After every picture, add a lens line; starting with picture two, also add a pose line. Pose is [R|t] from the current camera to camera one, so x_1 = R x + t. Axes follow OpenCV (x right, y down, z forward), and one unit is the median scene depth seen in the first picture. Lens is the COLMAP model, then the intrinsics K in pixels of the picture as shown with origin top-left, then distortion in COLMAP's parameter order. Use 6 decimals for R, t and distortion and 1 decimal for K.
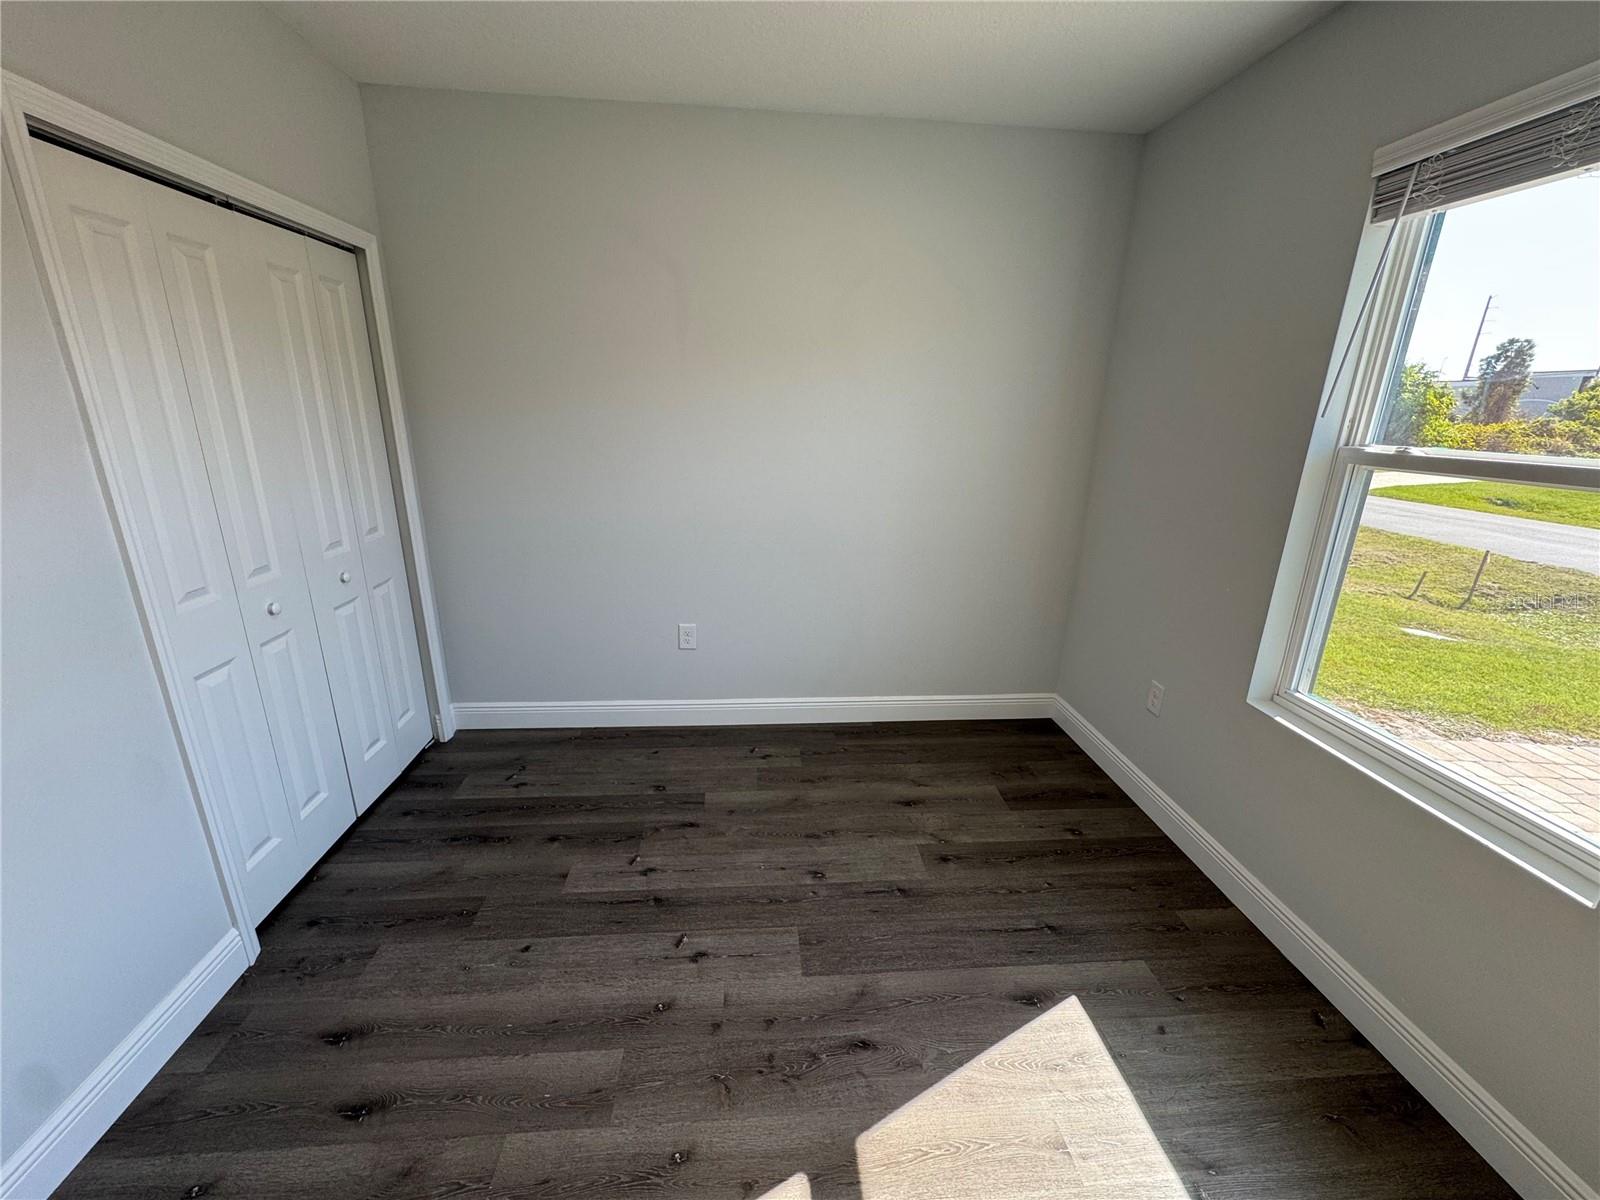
lens RADIAL K [[641.6, 0, 800.1], [0, 641.6, 602.8], [0, 0, 1]] dist [-0.005472, 0.000623]
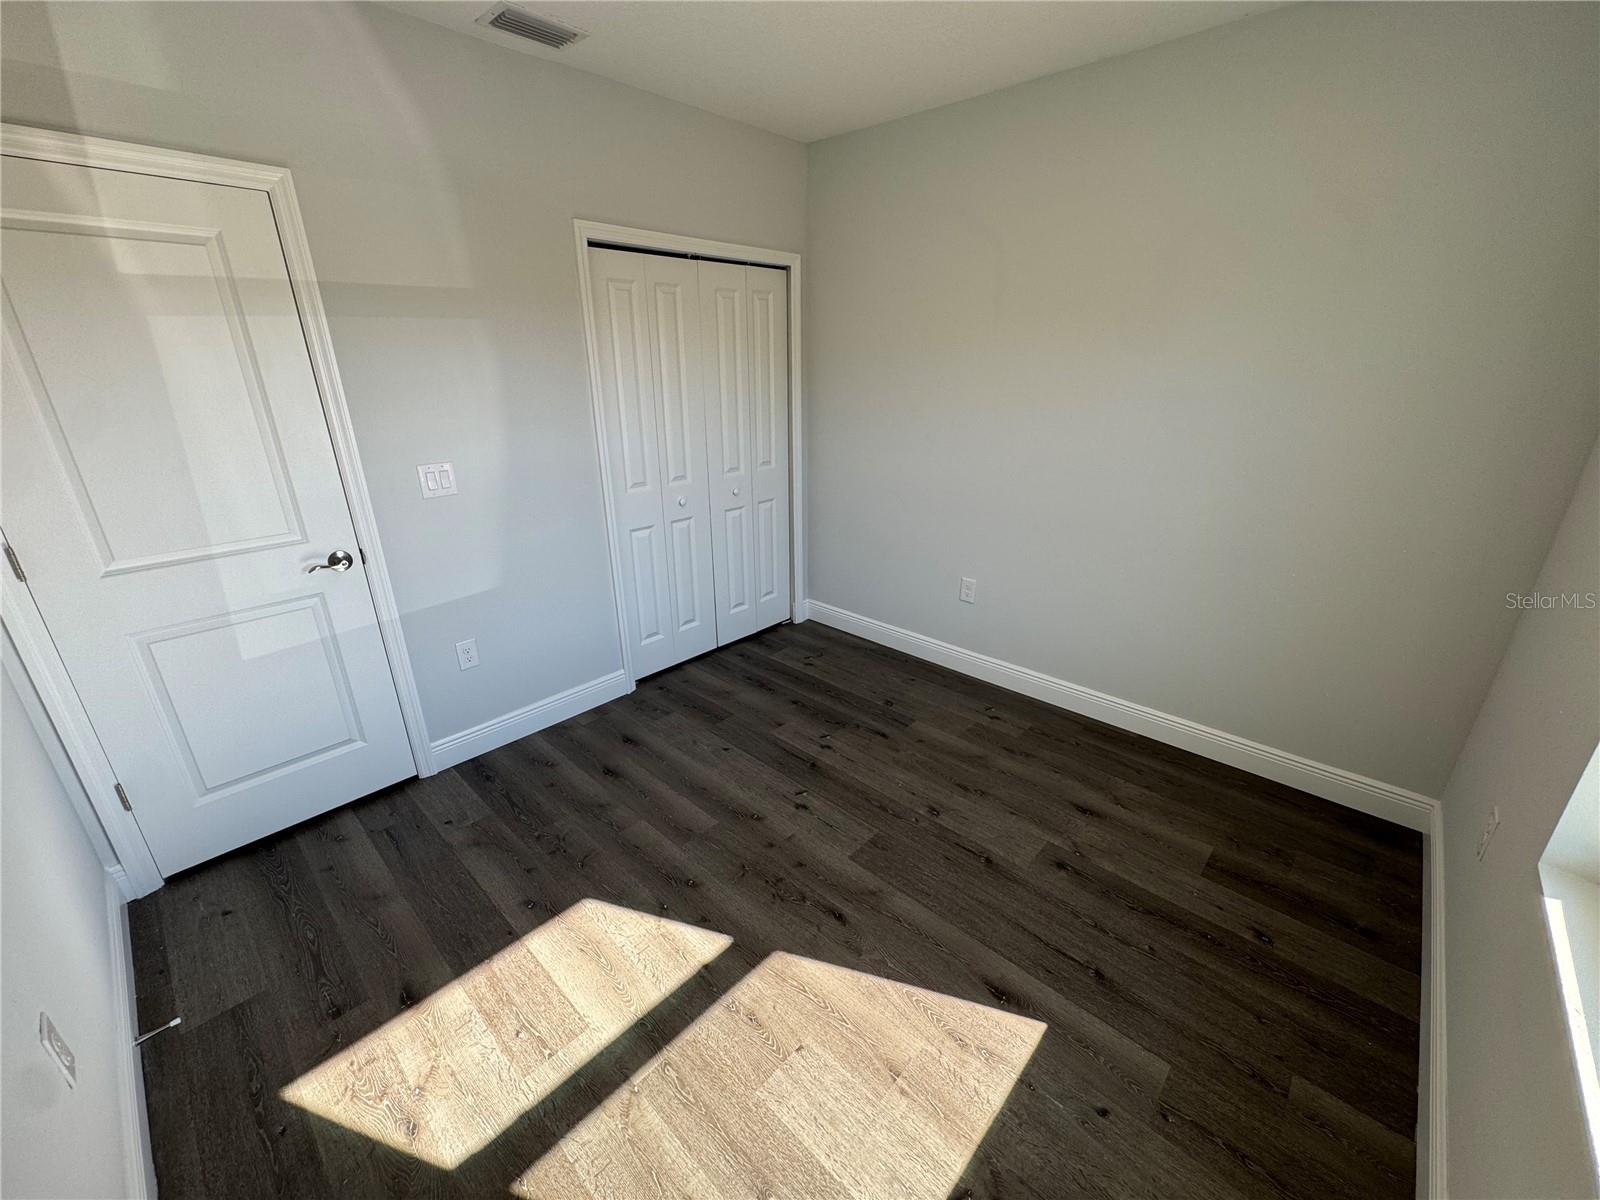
lens RADIAL K [[641.6, 0, 801.5], [0, 641.6, 604.1], [0, 0, 1]] dist [-0.005472, 0.000623]
pose [[0.670793, 0.242654, -0.700825, 0.544868], [-0.203664, 0.968902, 0.140537, -0.026772], [0.713133, 0.048462, 0.699352, 0.052942]]
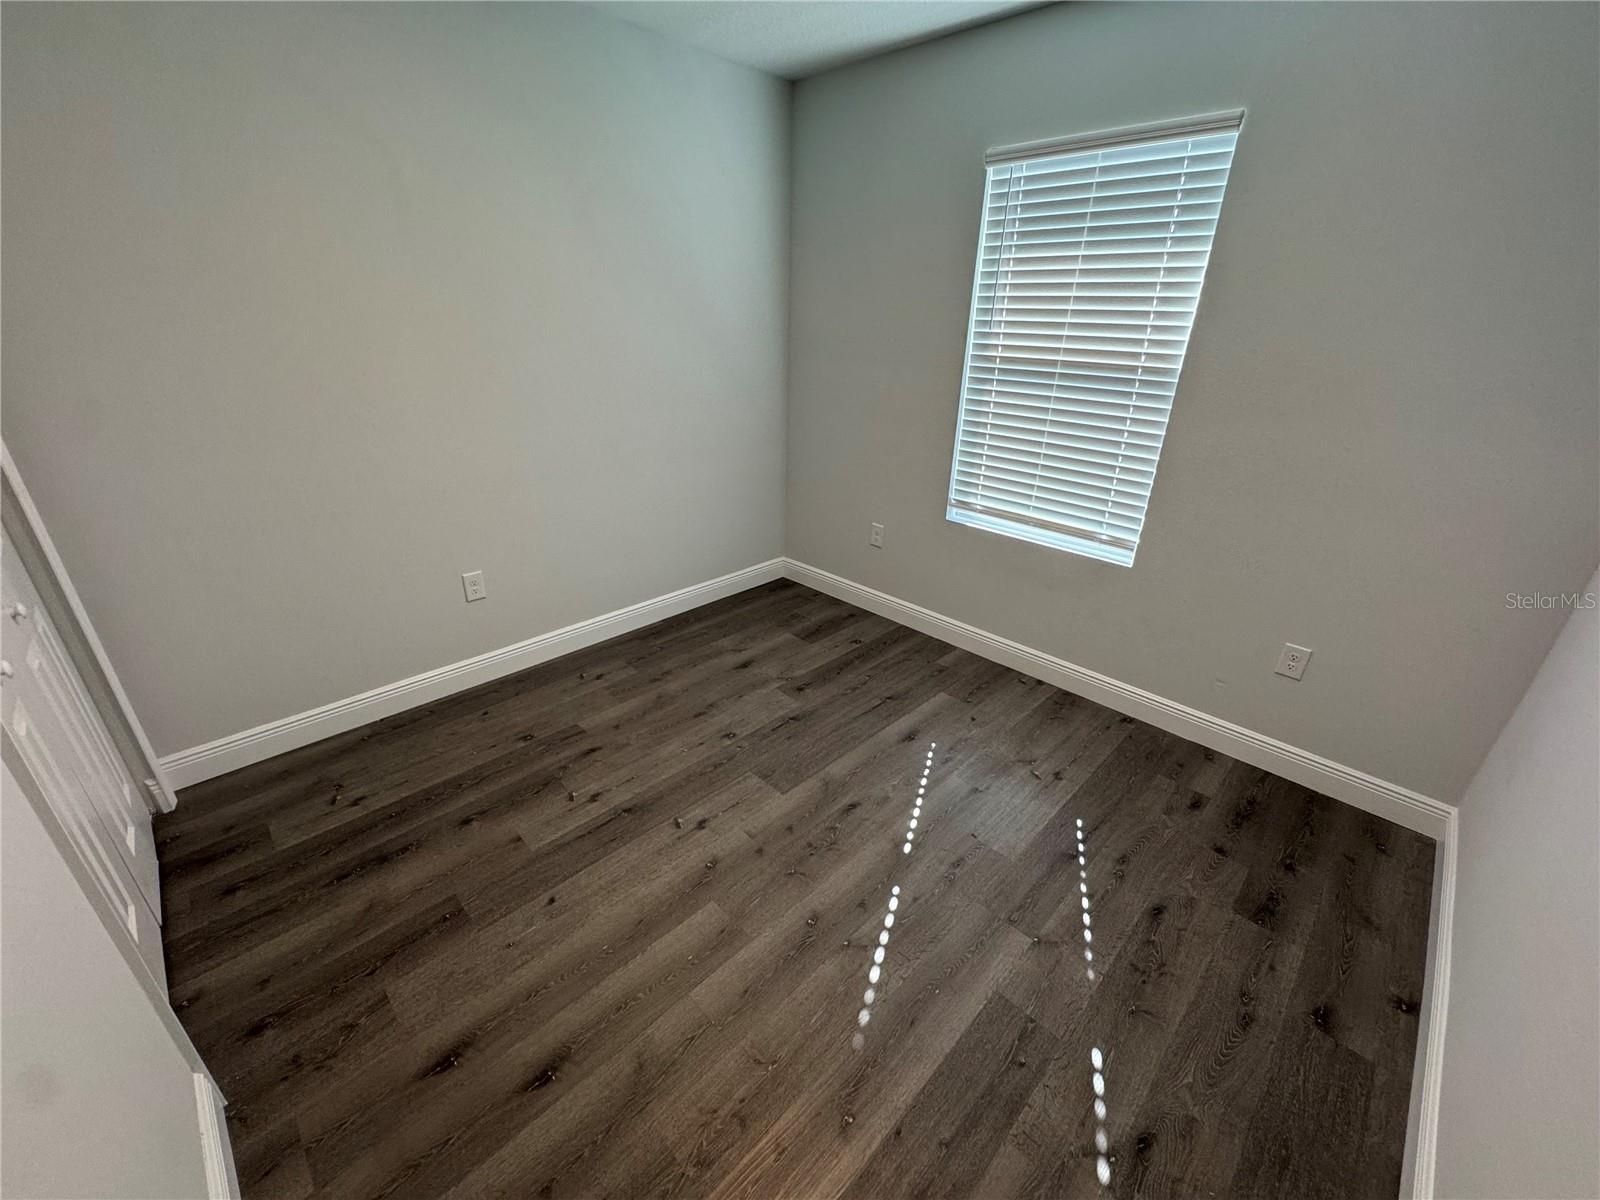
lens RADIAL K [[641.6, 0, 803.0], [0, 641.6, 602.8], [0, 0, 1]] dist [-0.005472, 0.000623]
pose [[0.758808, -0.274696, 0.590553, -0.493260], [0.188472, 0.960526, 0.204619, -0.029744], [-0.623449, -0.043963, 0.780627, -0.002956]]
